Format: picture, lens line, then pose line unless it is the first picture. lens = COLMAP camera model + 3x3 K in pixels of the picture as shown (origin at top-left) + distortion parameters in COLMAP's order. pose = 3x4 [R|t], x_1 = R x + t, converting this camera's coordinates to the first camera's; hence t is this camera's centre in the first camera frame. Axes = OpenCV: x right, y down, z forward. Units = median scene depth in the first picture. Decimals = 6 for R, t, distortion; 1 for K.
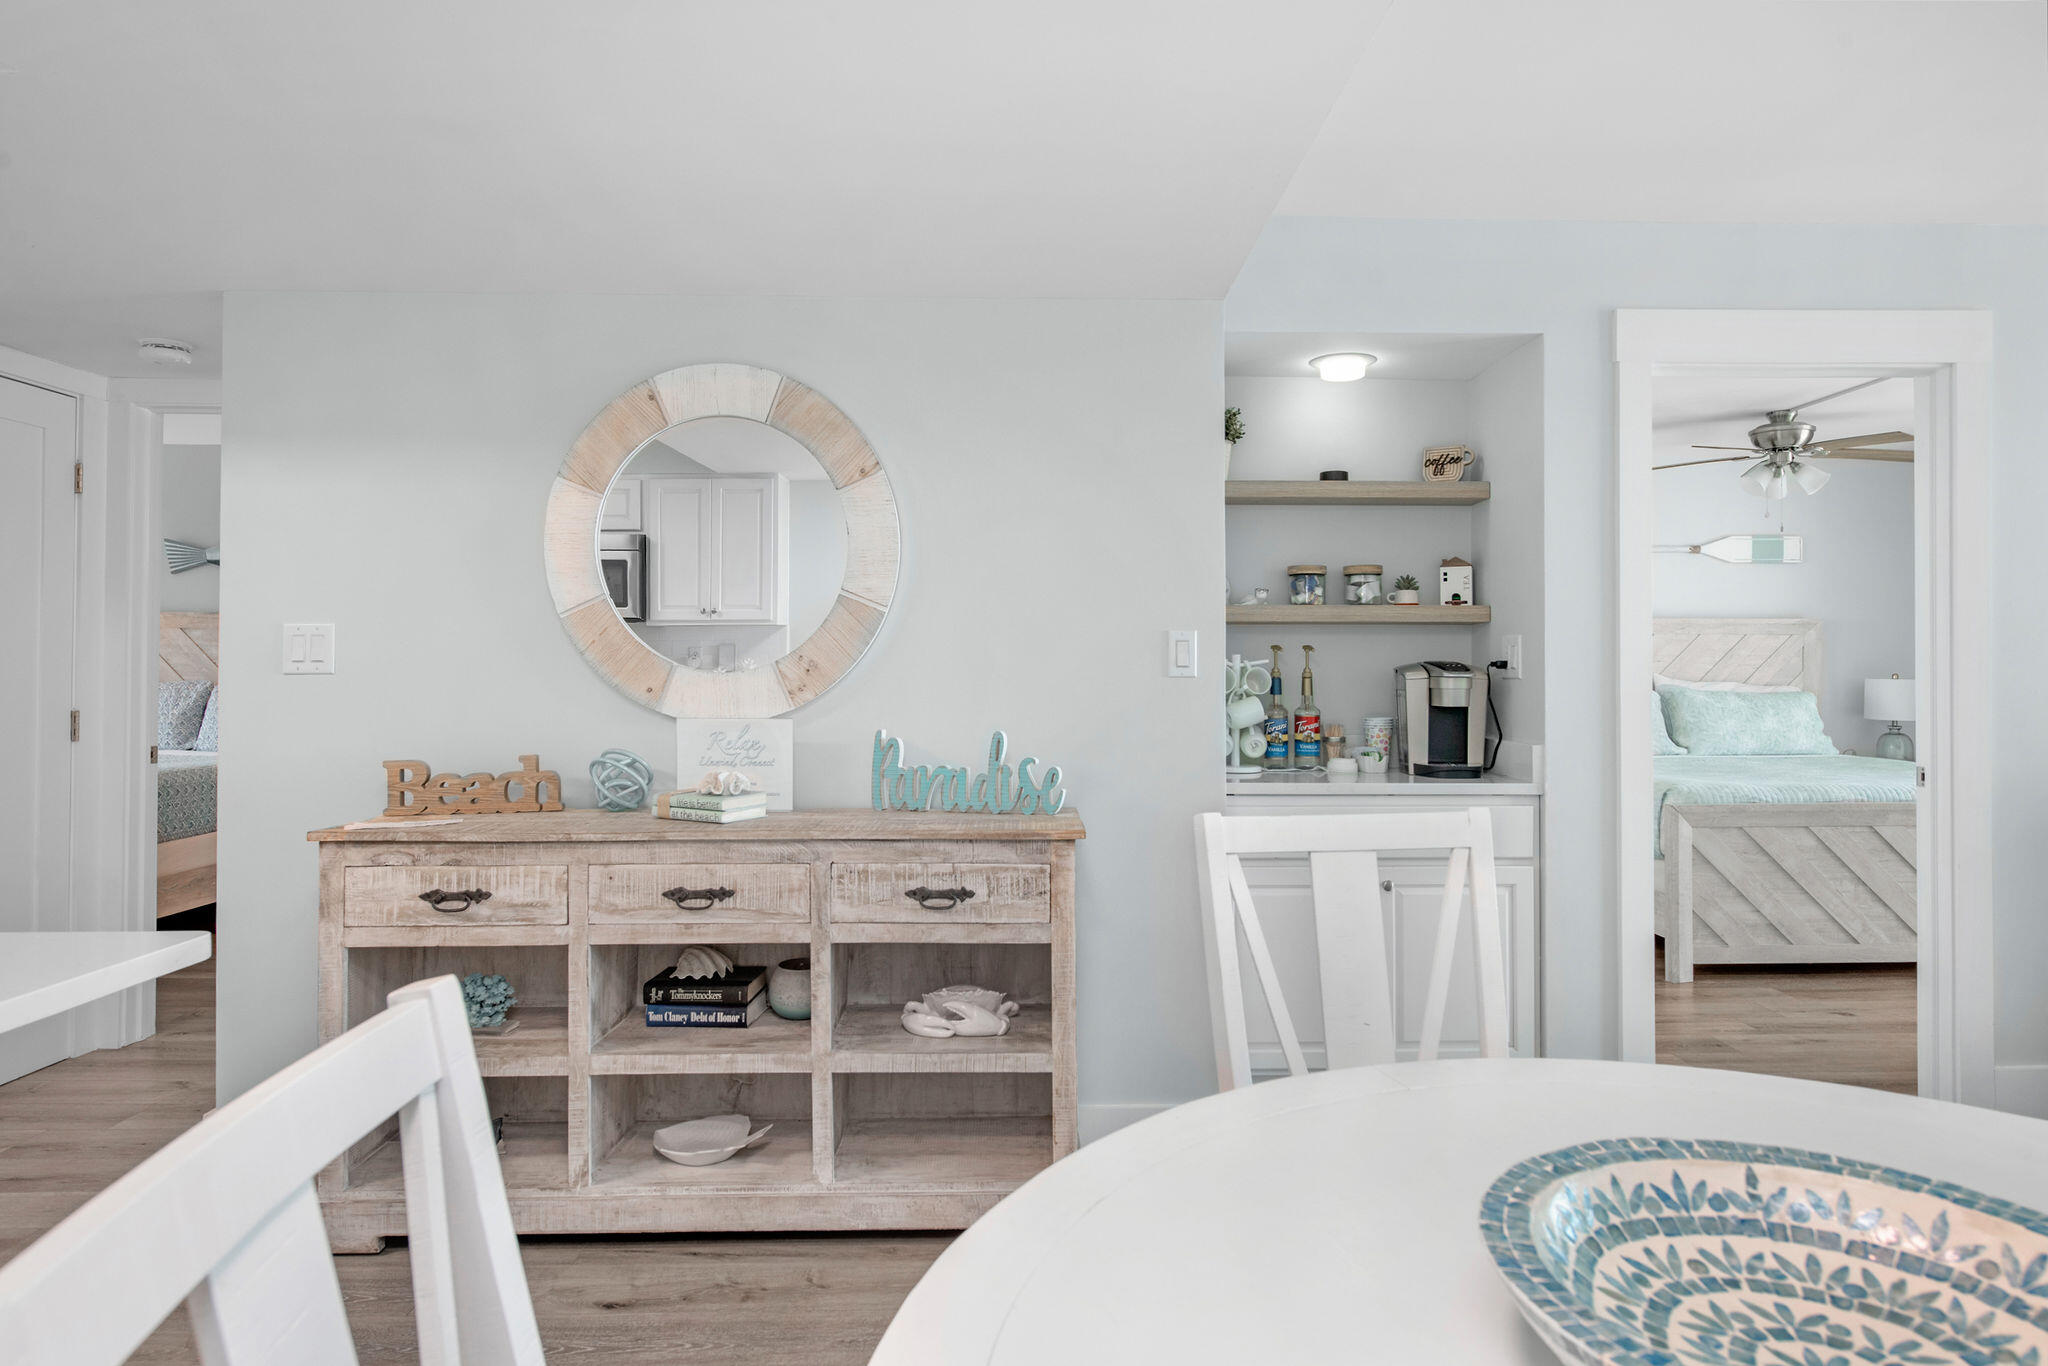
lens RADIAL K [[1152.2, 0, 1019.8], [0, 1152.2, 666.8], [0, 0, 1]] dist [0.002815, -0.004444]
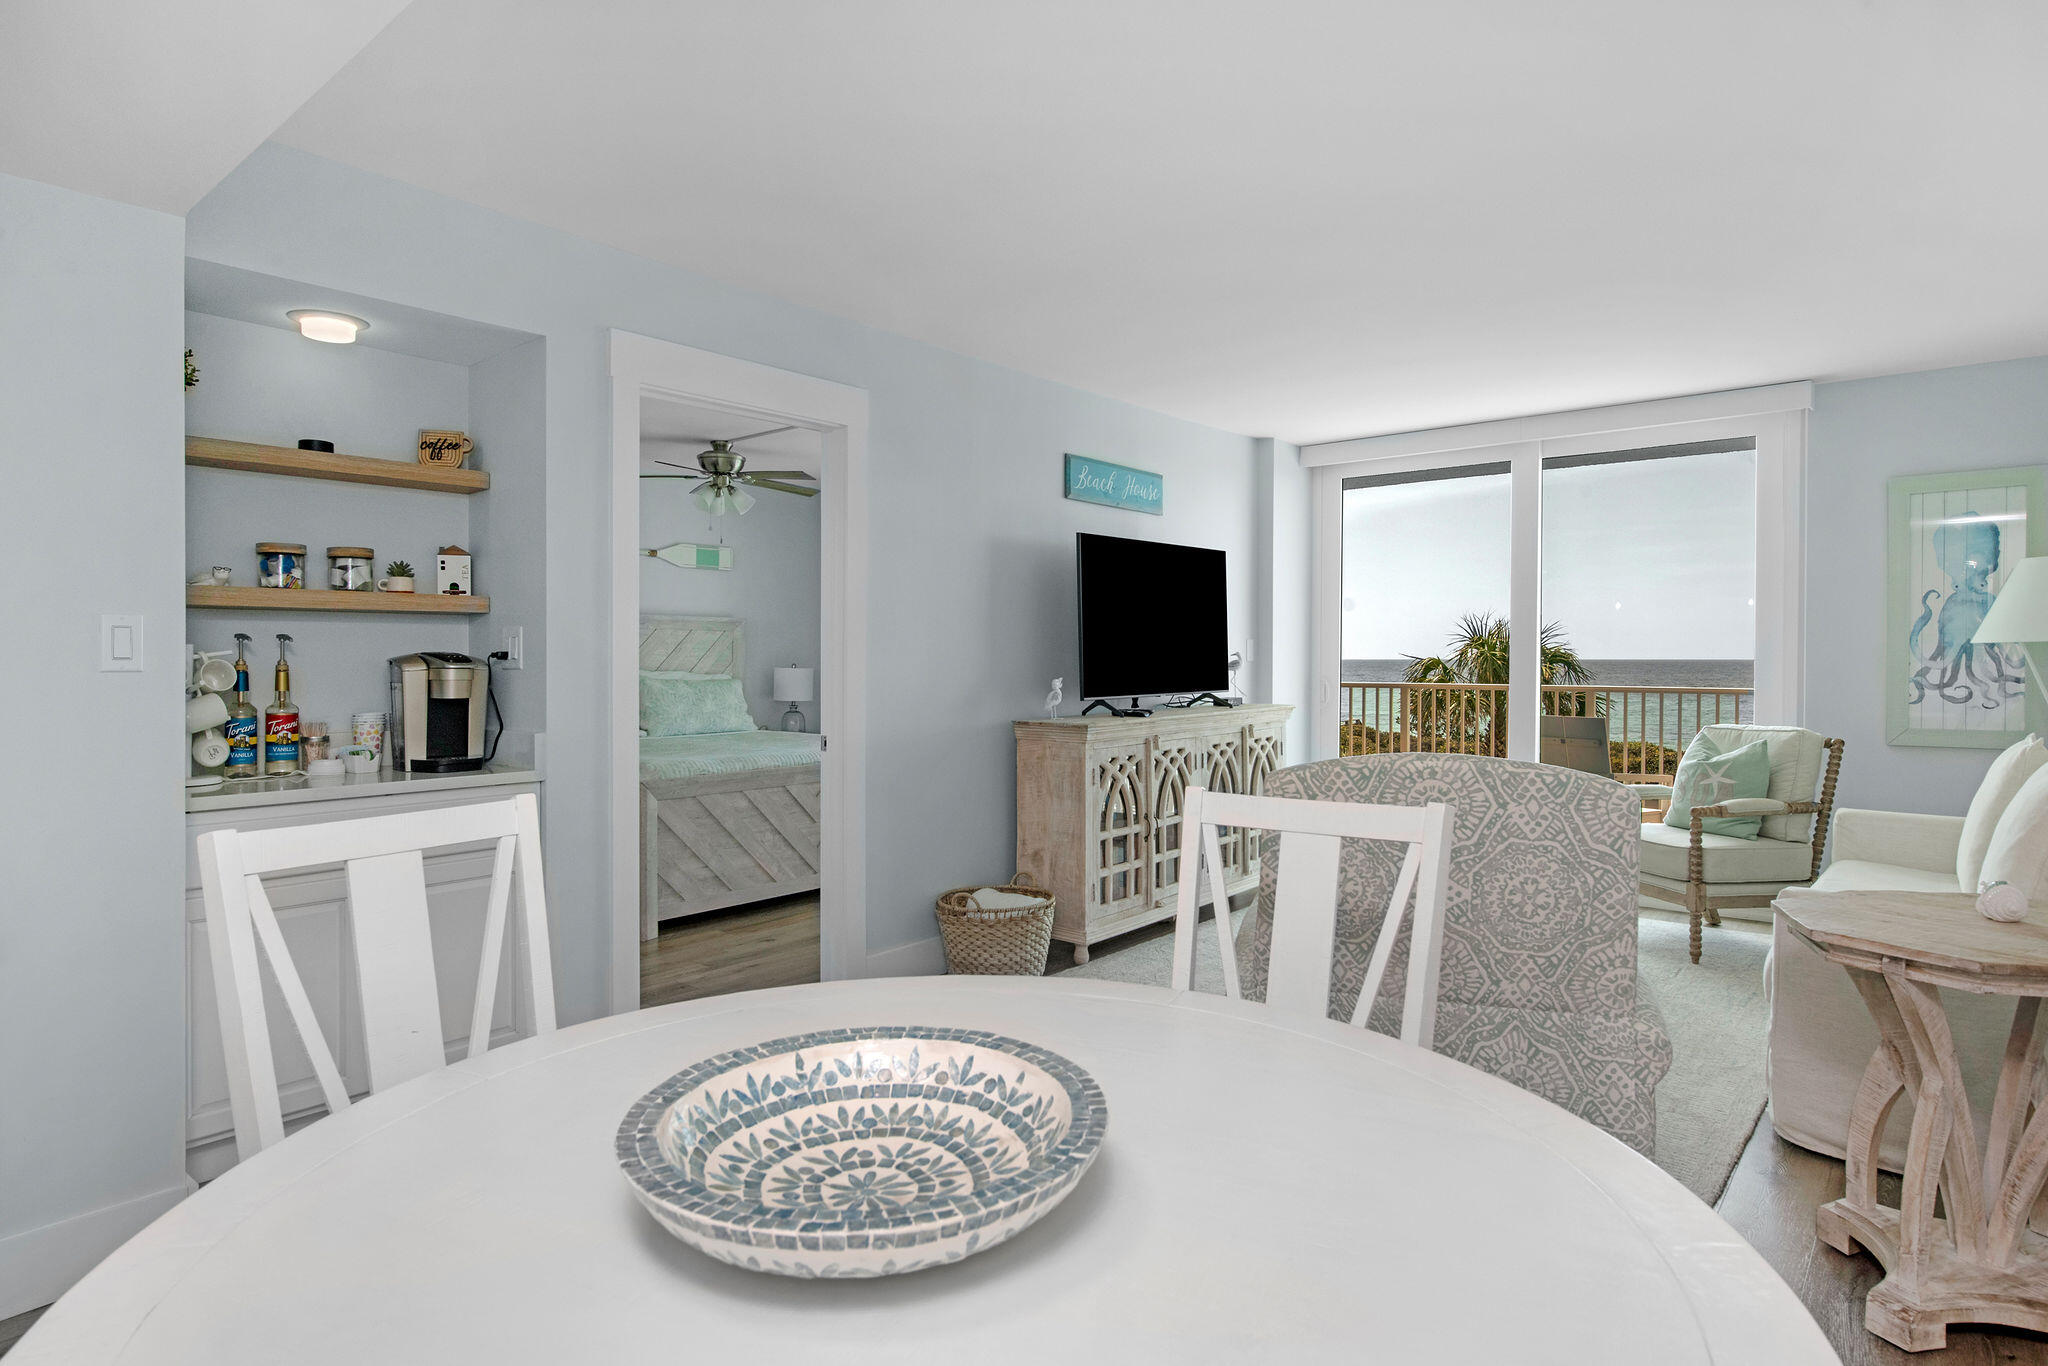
lens RADIAL K [[1136.5, 0, 1042.7], [0, 1136.5, 676.6], [0, 0, 1]] dist [-0.015660, -0.000394]
pose [[0.641122, -0.015461, 0.767284, -0.040523], [0.003921, 0.999850, 0.016872, 0.001391], [-0.767429, -0.007809, 0.641086, 0.002924]]
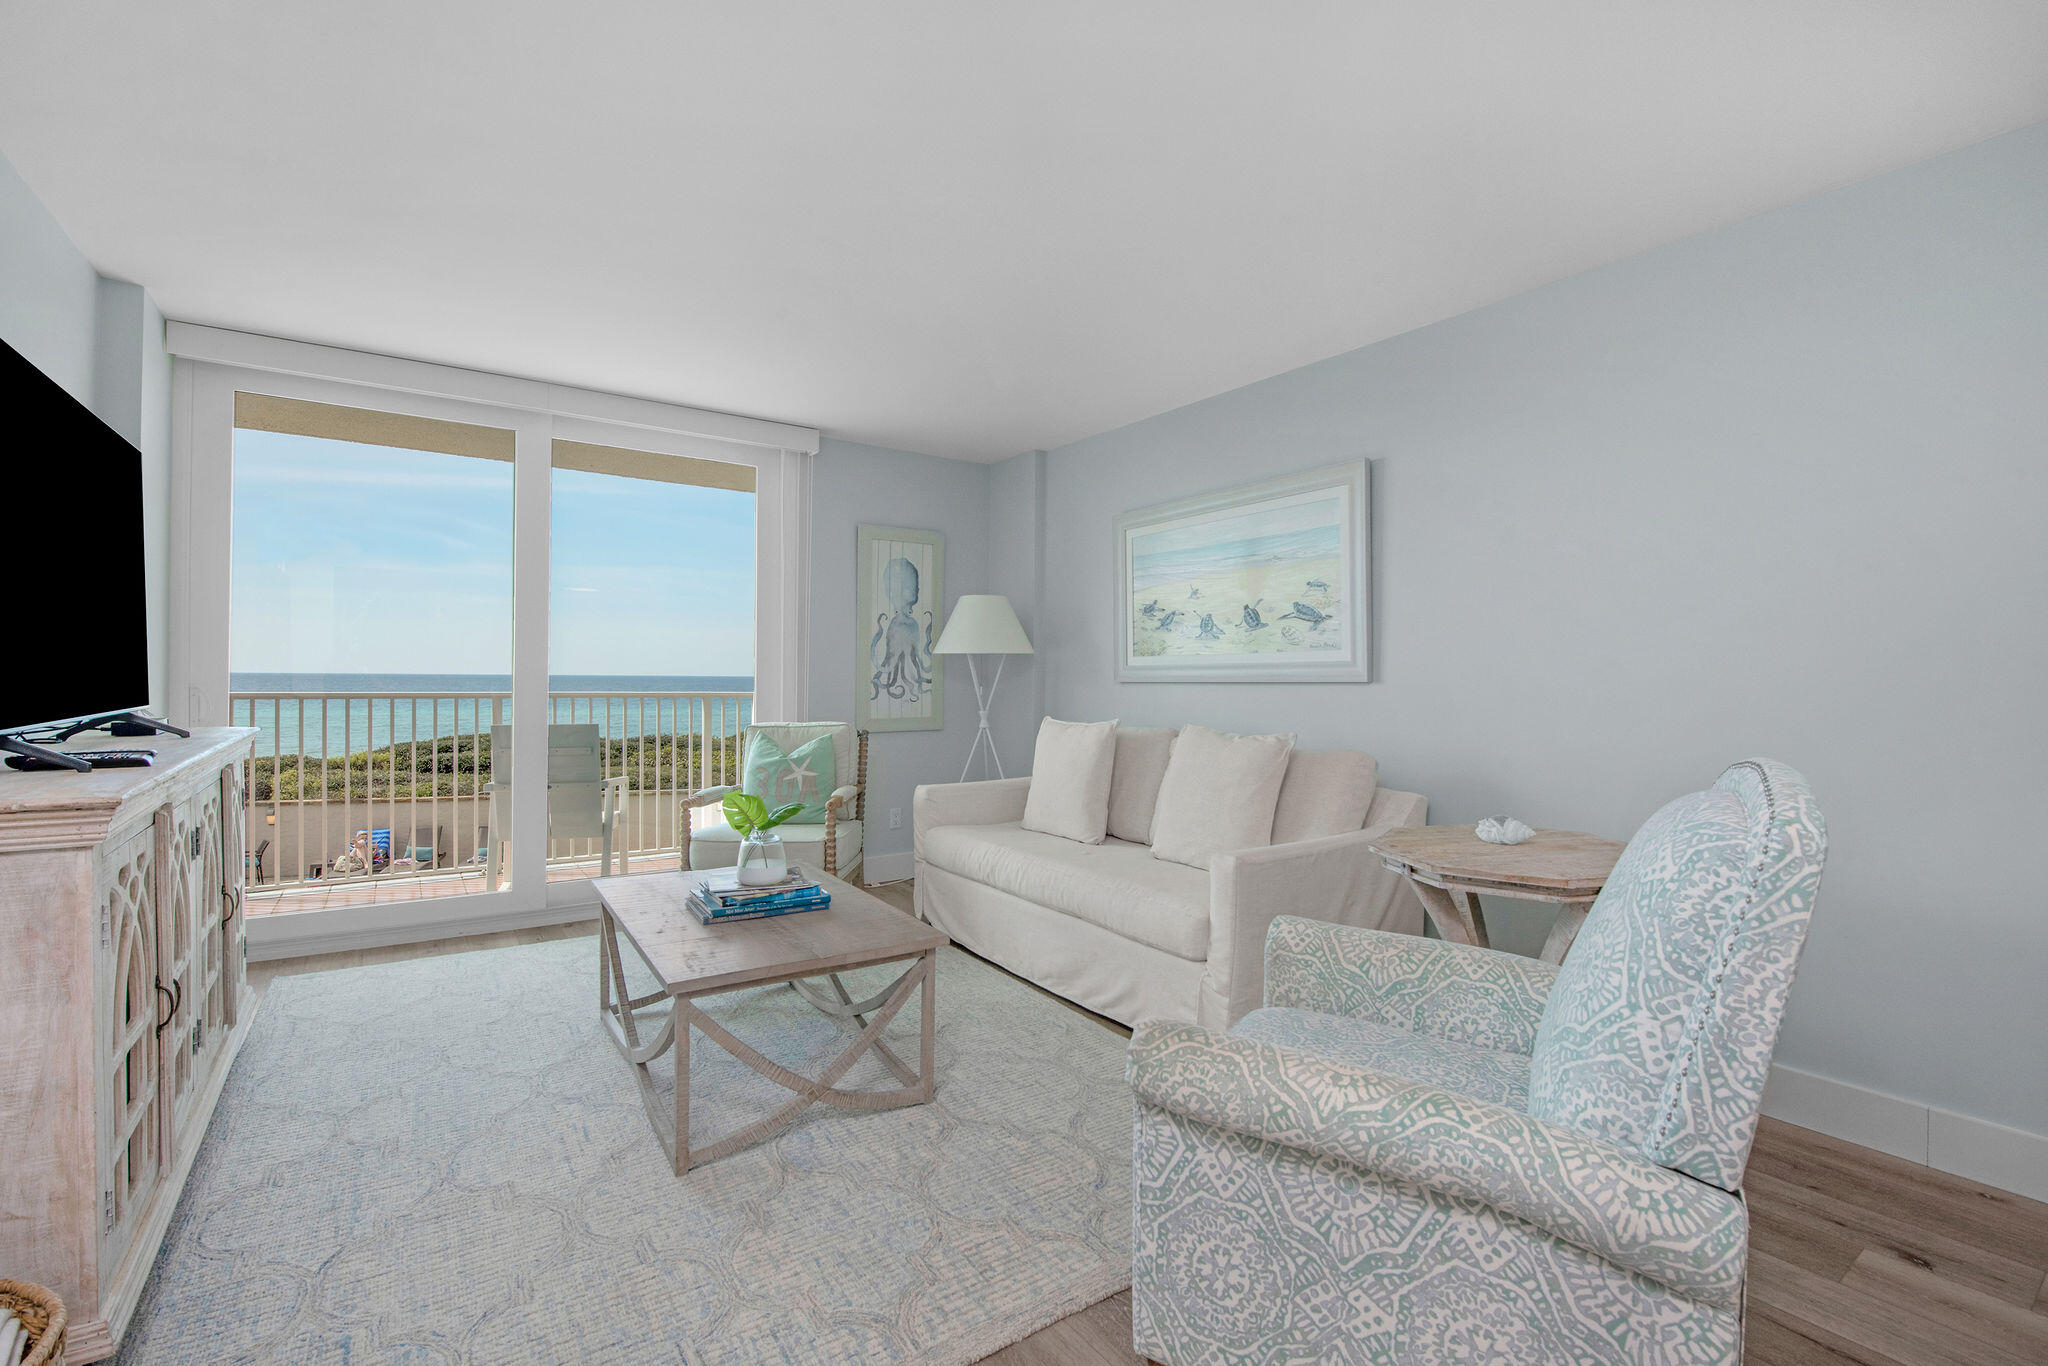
lens RADIAL K [[927.3, 0, 1035.6], [0, 927.3, 667.8], [0, 0, 1]] dist [-0.015494, 0.000041]
pose [[-0.561206, 0.000942, 0.827676, 0.386158], [-0.008275, 0.999943, -0.006749, 0.018950], [-0.827635, -0.010637, -0.561166, 0.662641]]
